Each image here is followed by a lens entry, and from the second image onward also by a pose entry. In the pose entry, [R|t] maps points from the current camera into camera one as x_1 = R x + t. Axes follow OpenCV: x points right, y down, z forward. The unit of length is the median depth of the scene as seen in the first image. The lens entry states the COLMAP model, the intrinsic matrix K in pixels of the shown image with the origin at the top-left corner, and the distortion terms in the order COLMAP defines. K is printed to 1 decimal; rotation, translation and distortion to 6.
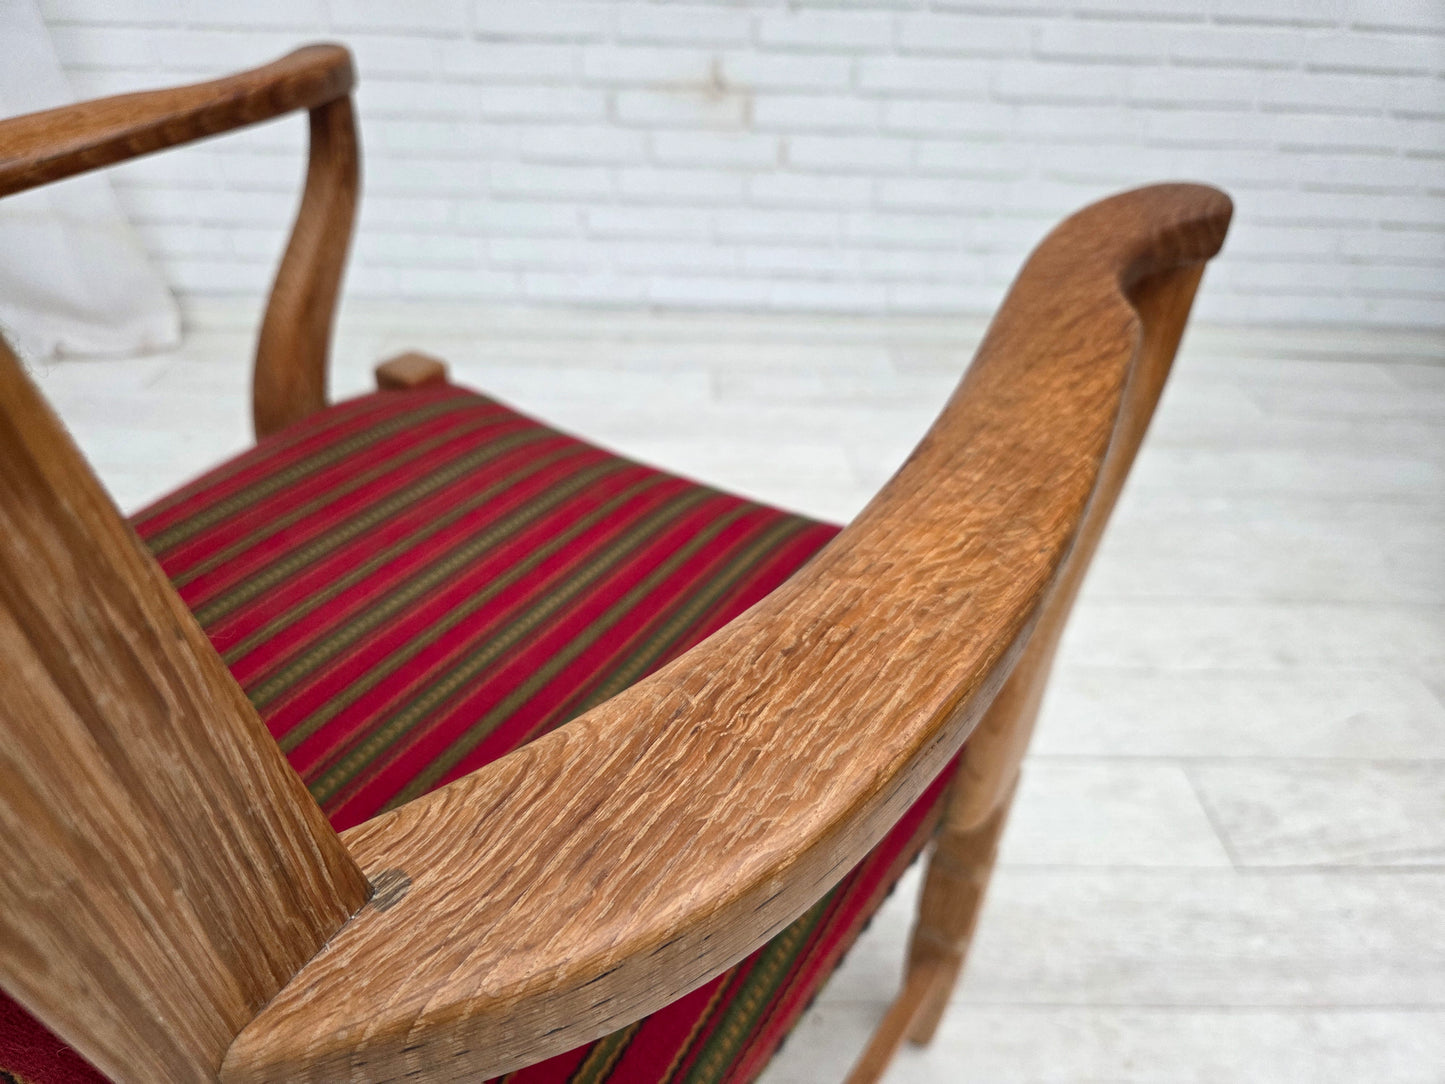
lens RADIAL K [[993.4, 0, 722.5], [0, 993.4, 542.0], [0, 0, 1]] dist [0.000545, 0.001086]
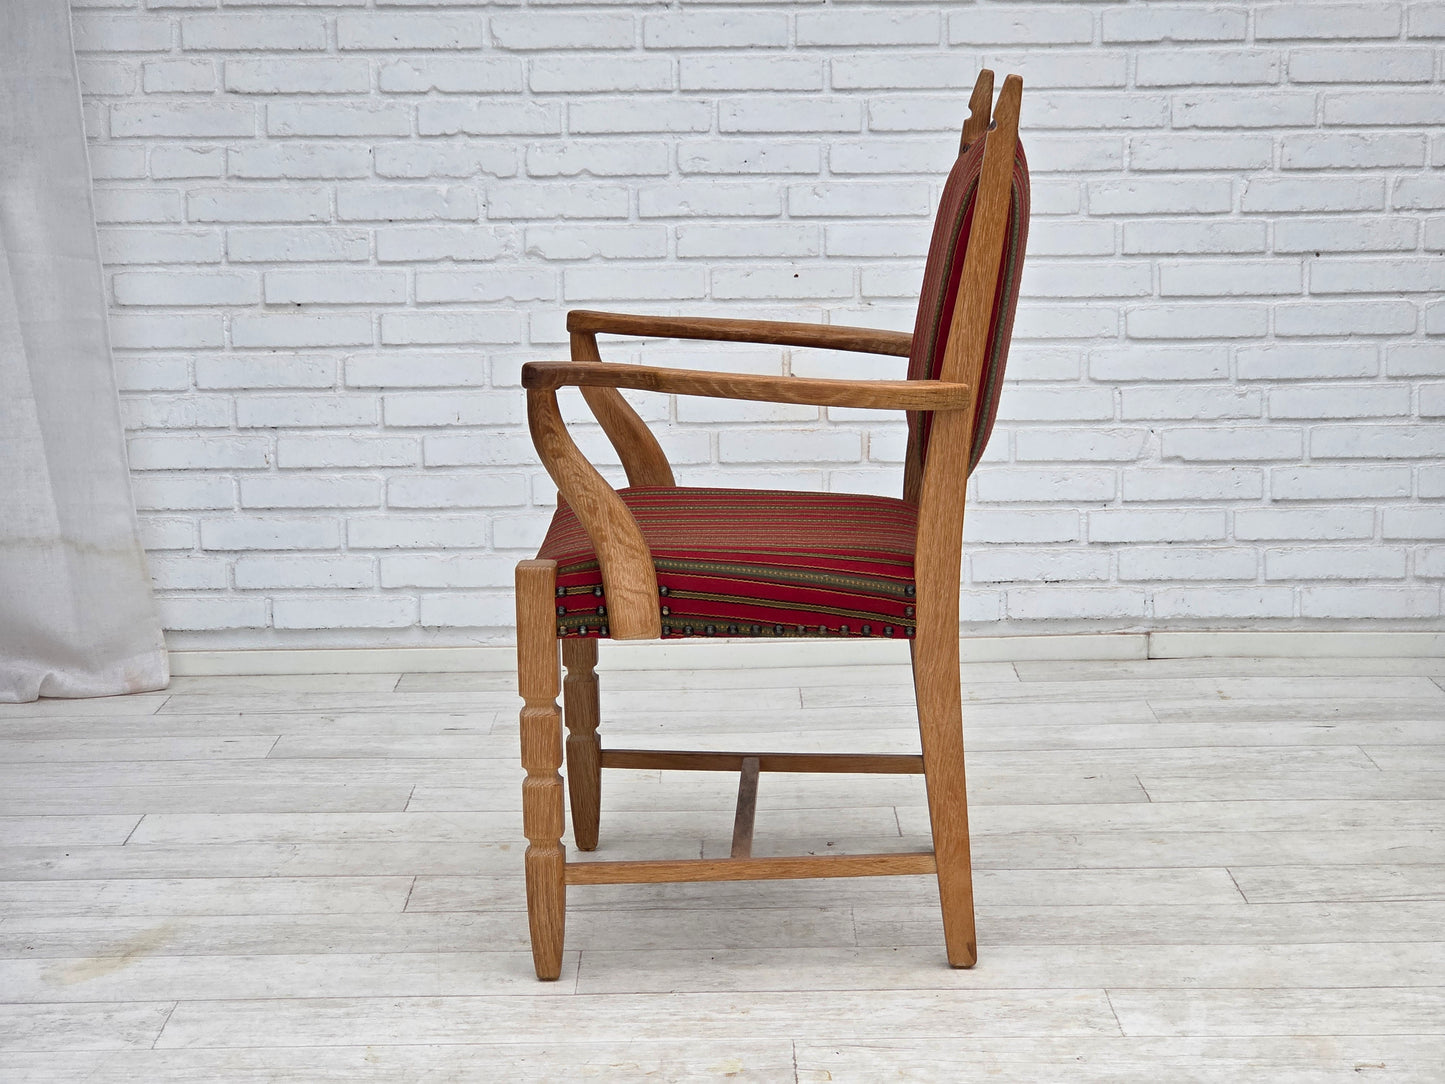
lens RADIAL K [[2711.8, 0, 703.0], [0, 2711.8, 547.2], [0, 0, 1]] dist [0.013929, 0.460205]
pose [[0.998668, -0.041674, -0.030427, -0.021851], [0.025812, 0.914060, -0.404756, 1.006277], [0.044680, 0.403431, 0.913918, -1.795371]]
